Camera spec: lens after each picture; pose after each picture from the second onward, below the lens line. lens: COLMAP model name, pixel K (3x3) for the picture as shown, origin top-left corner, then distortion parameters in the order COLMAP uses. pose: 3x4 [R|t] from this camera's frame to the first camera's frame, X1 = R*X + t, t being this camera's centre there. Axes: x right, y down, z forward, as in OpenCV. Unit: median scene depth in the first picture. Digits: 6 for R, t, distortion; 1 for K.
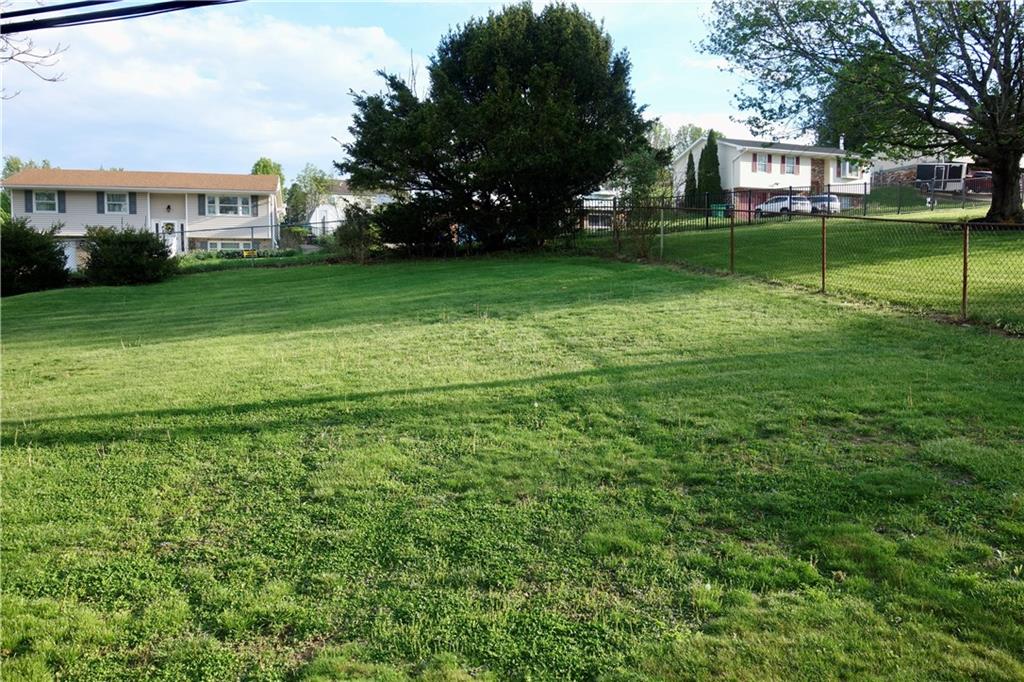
lens RADIAL K [[805.8, 0, 511.9], [0, 805.8, 352.3], [0, 0, 1]] dist [-0.013799, -0.011162]
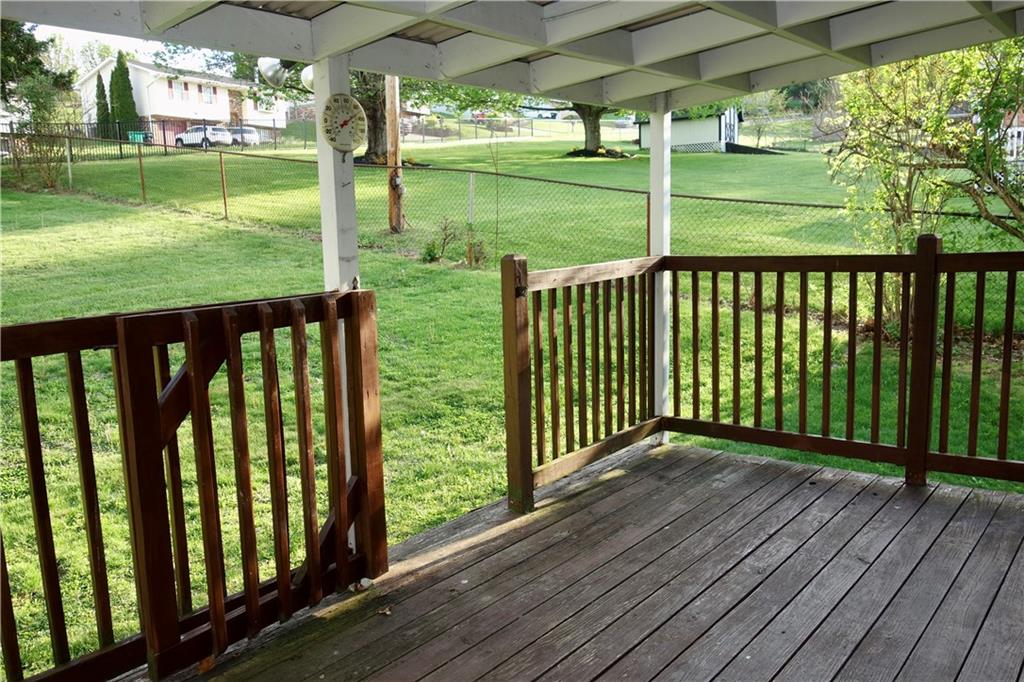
lens RADIAL K [[805.8, 0, 511.9], [0, 805.8, 352.3], [0, 0, 1]] dist [-0.013799, -0.011162]
pose [[0.784777, -0.115318, 0.608955, -0.013303], [0.063155, 0.992302, 0.106524, 0.013362], [-0.616552, -0.045139, 0.786019, -0.124352]]
